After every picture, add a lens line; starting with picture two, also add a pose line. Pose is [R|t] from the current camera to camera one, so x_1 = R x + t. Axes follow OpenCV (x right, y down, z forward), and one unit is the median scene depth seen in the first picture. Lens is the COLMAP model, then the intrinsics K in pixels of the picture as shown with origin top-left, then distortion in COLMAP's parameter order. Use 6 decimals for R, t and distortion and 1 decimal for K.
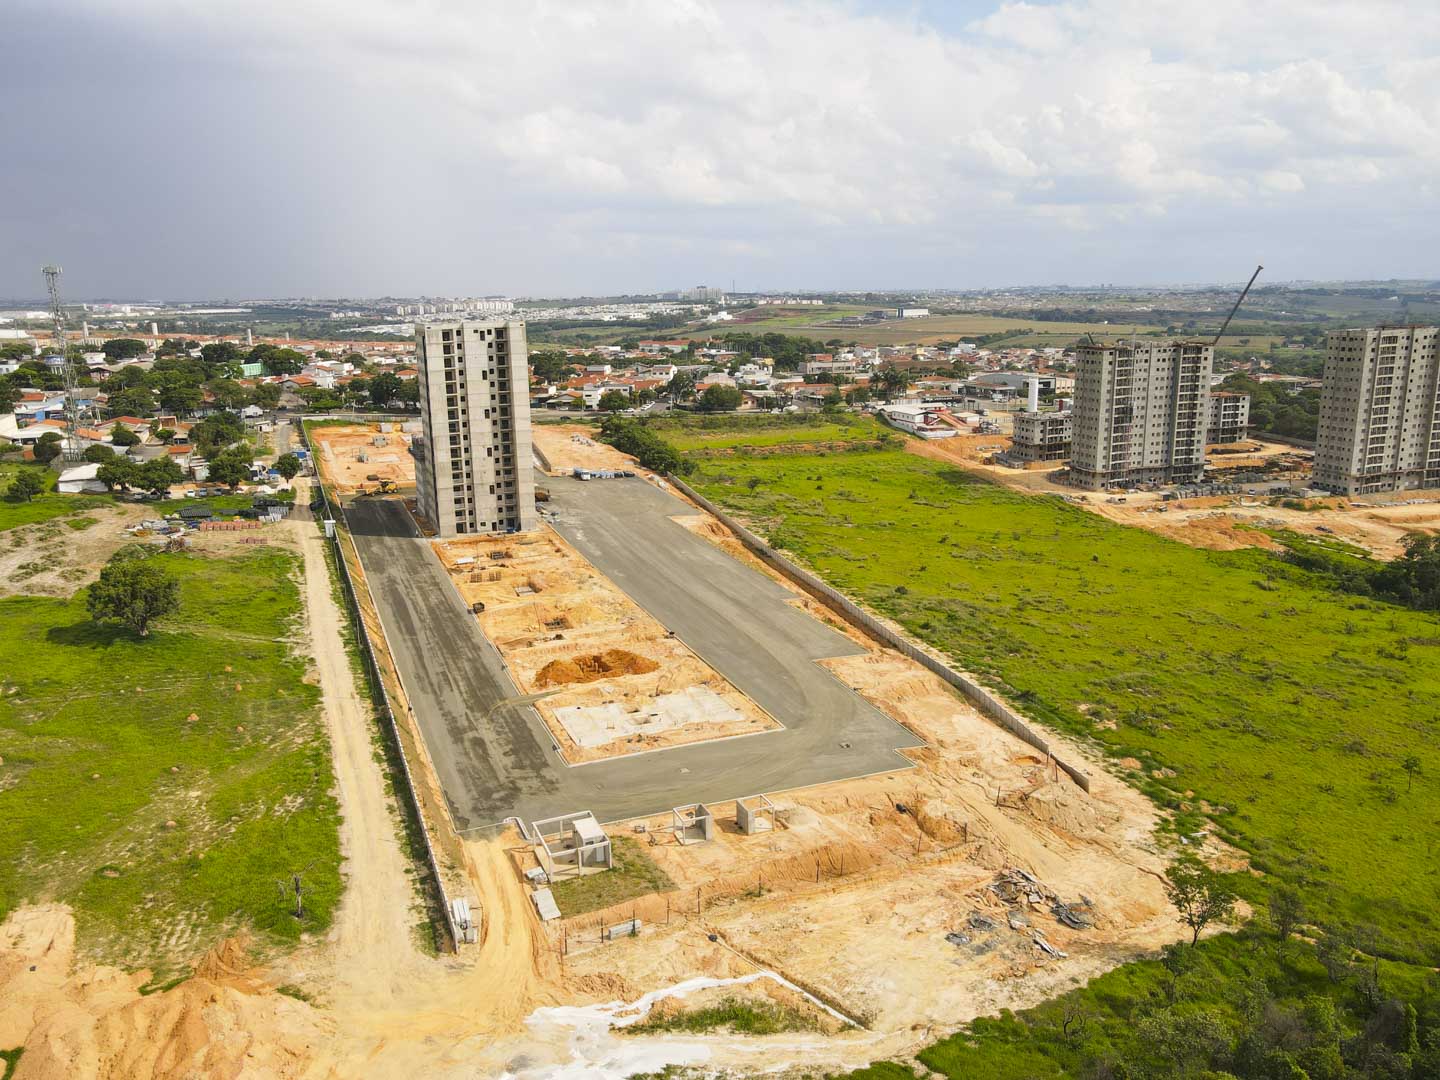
lens RADIAL K [[1044.2, 0, 710.4], [0, 1044.2, 529.6], [0, 0, 1]] dist [0.007508, 0.010537]
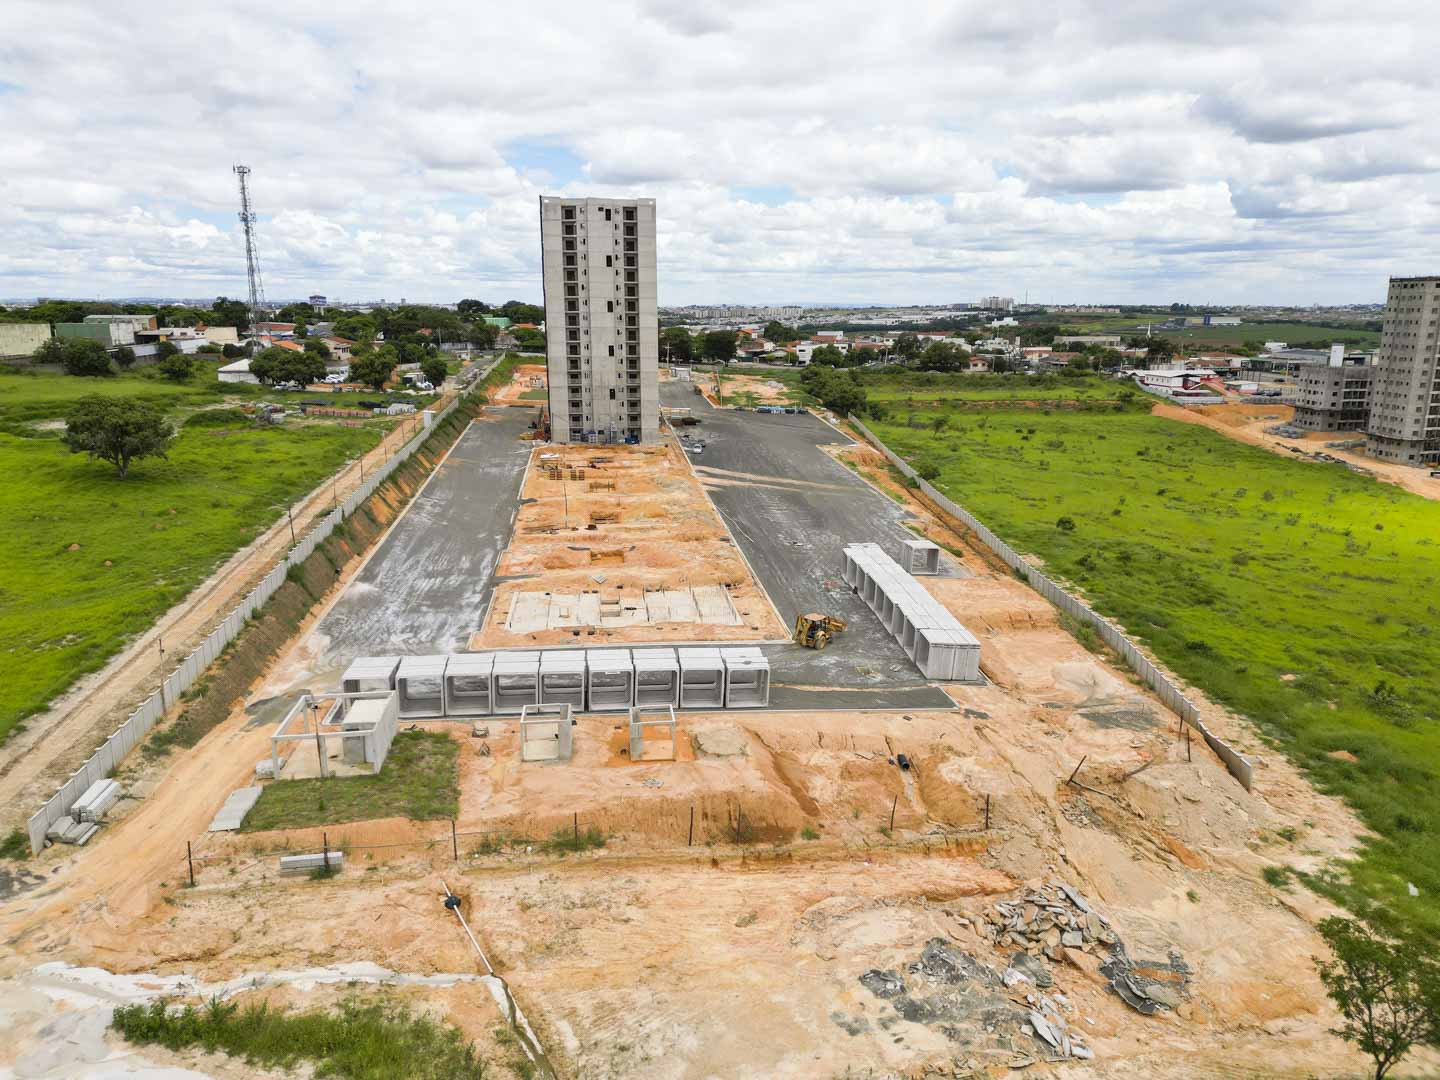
lens RADIAL K [[995.3, 0, 722.5], [0, 995.3, 540.6], [0, 0, 1]] dist [0.109578, -0.117150]
pose [[0.964640, 0.079579, -0.251272, 0.134173], [-0.077431, 0.996827, 0.018439, 0.080013], [0.251942, 0.001669, 0.967741, 0.235807]]
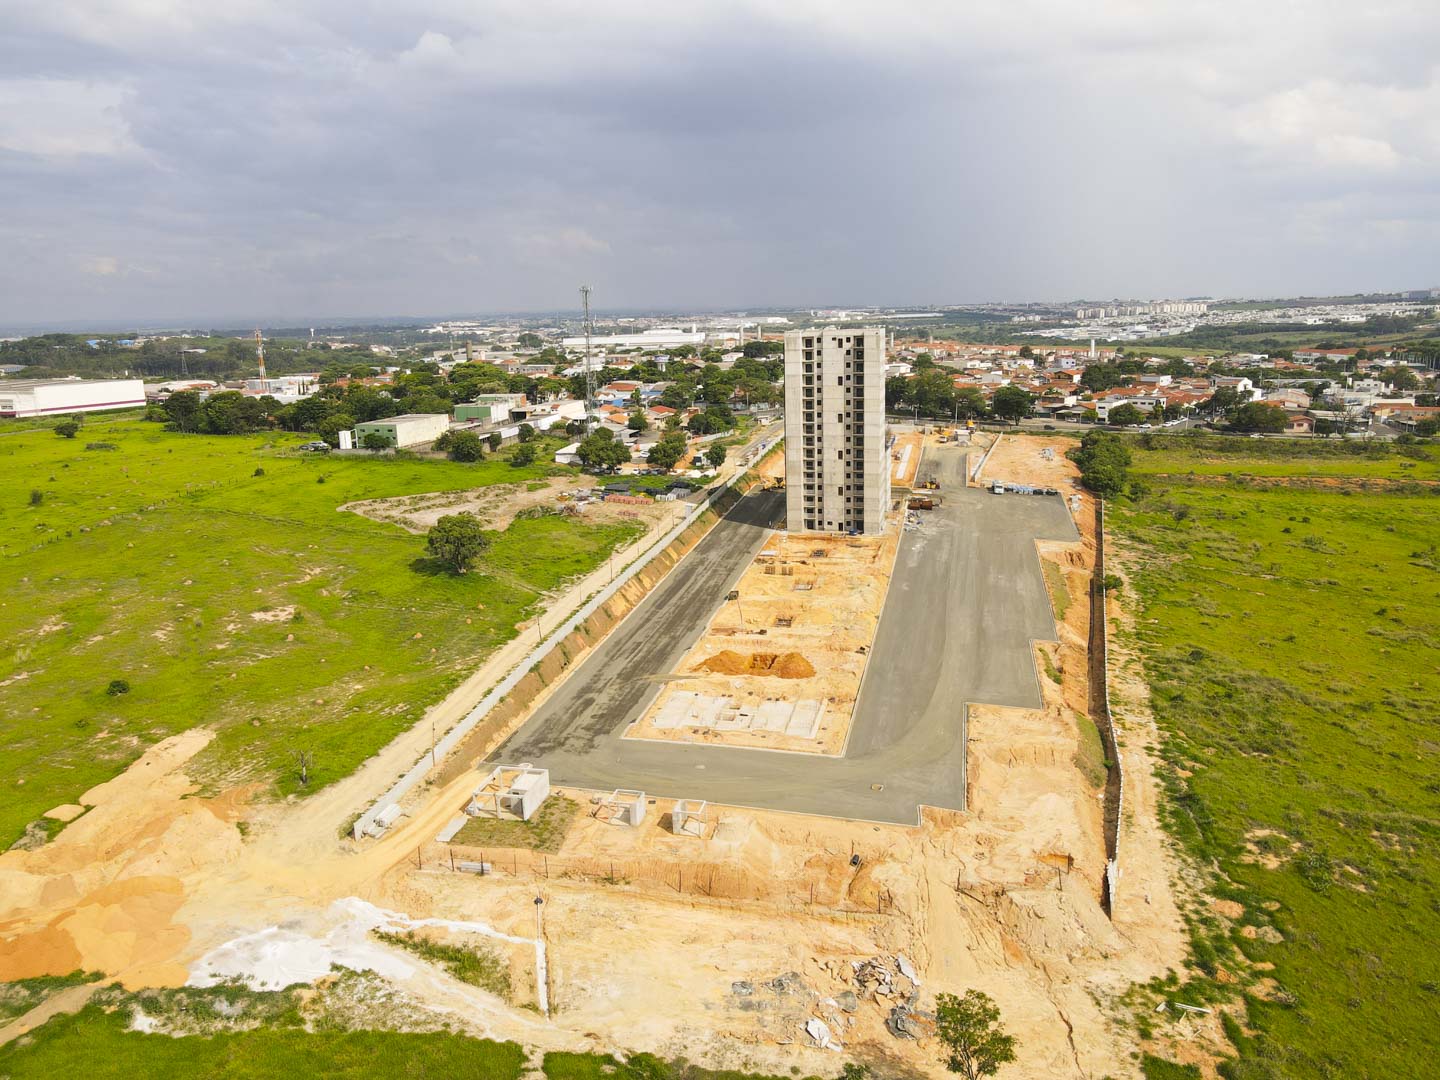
lens RADIAL K [[1044.2, 0, 710.4], [0, 1044.2, 529.6], [0, 0, 1]] dist [0.007508, 0.010537]
pose [[0.810884, 0.115736, -0.573649, 0.354313], [-0.117528, 0.992484, 0.034105, -0.025407], [0.573284, 0.039765, 0.818391, 0.095054]]
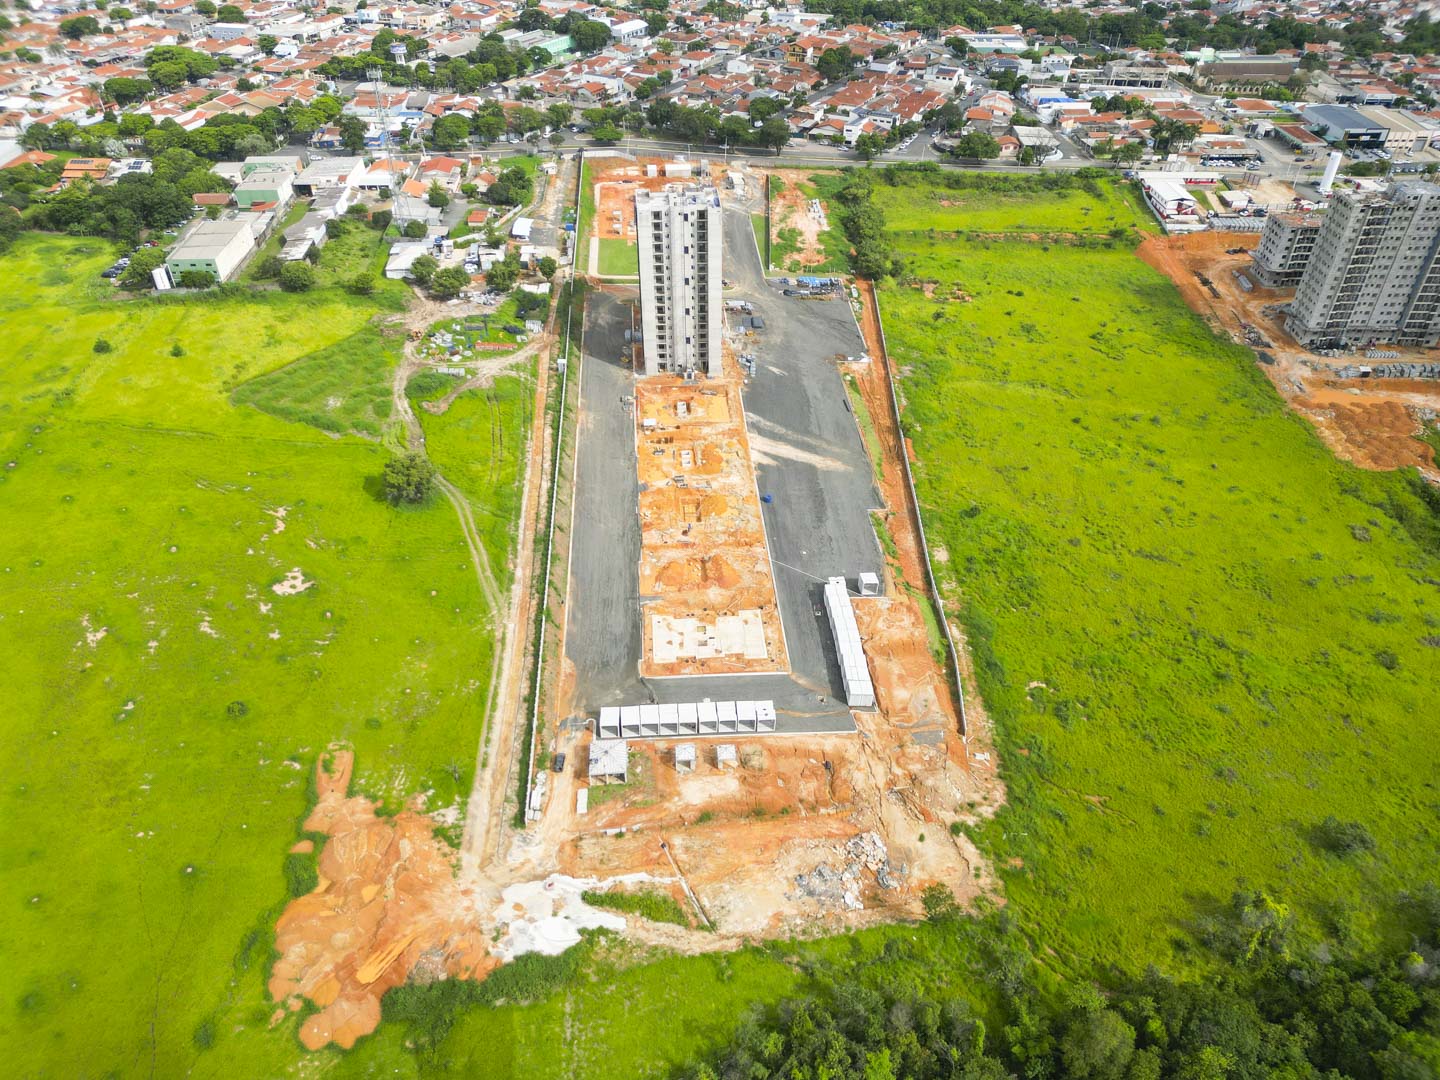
lens RADIAL K [[985.4, 0, 720.0], [0, 985.4, 540.0], [0, 0, 1]] dist [0.078280, -0.069477]
pose [[0.949467, 0.202745, -0.239598, 0.193421], [-0.087336, 0.903886, 0.418764, -0.394338], [0.301471, -0.376677, 0.875917, -0.132017]]
